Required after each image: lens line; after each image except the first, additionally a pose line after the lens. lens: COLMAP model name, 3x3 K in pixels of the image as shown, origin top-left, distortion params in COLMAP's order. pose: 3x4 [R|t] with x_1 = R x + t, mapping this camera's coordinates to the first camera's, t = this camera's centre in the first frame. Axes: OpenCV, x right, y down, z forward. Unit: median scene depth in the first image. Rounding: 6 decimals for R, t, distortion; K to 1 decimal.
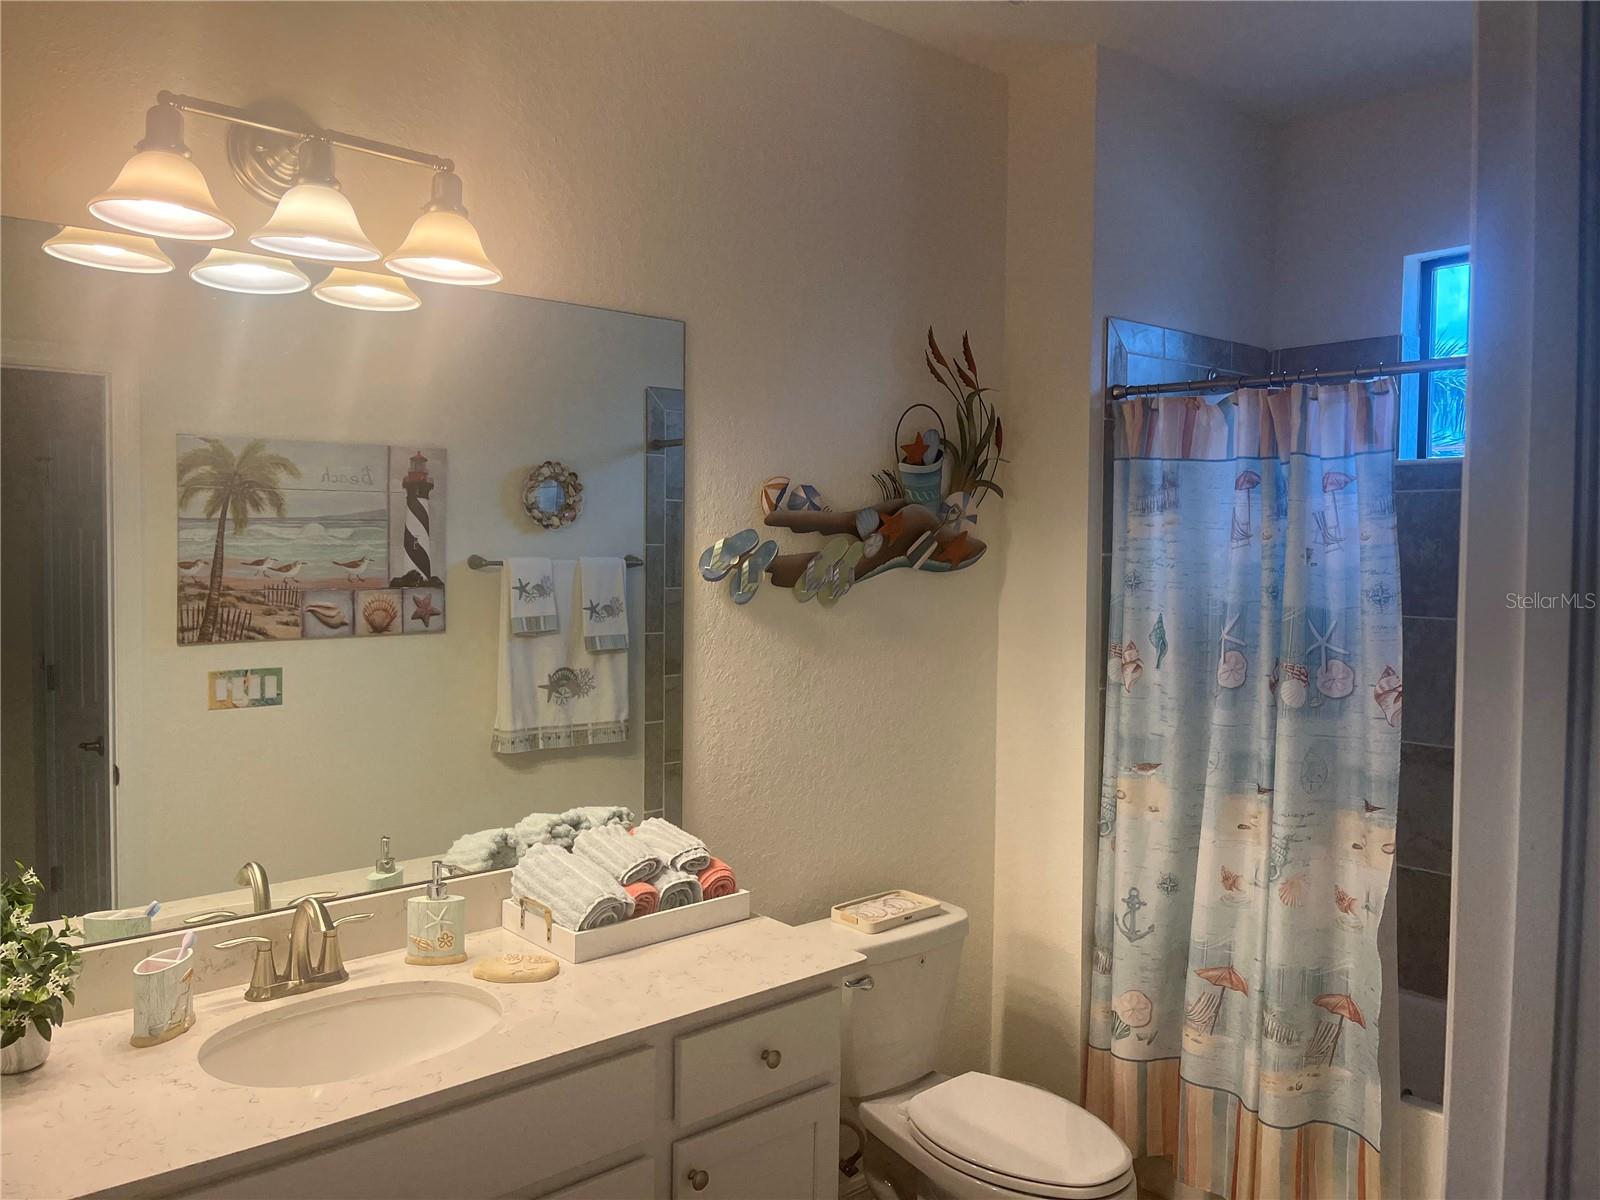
lens RADIAL K [[1210.4, 0, 817.3], [0, 1210.4, 590.4], [0, 0, 1]] dist [0.060714, -0.092470]
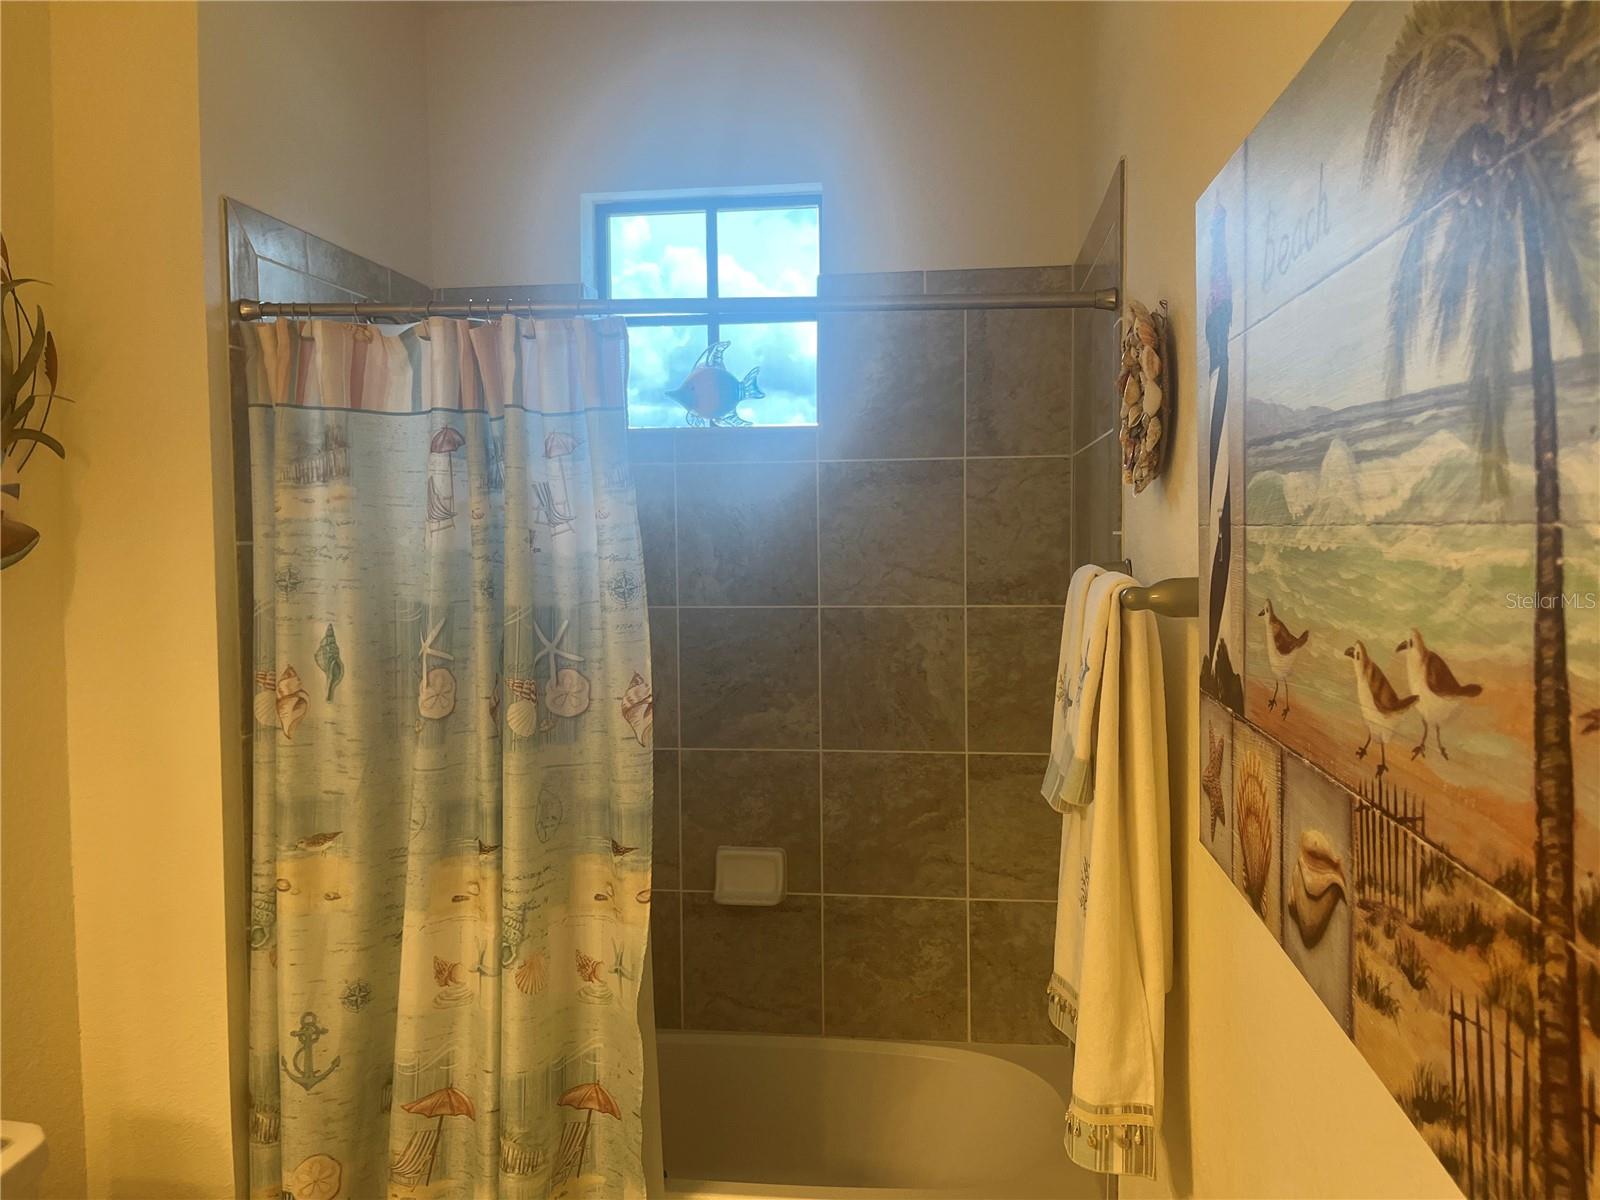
lens RADIAL K [[1210.4, 0, 817.3], [0, 1210.4, 590.4], [0, 0, 1]] dist [0.060714, -0.092470]
pose [[0.750362, -0.043989, 0.659562, 0.024779], [0.040367, 0.998970, 0.020702, -0.004281], [-0.659793, 0.011090, 0.751365, 0.278135]]
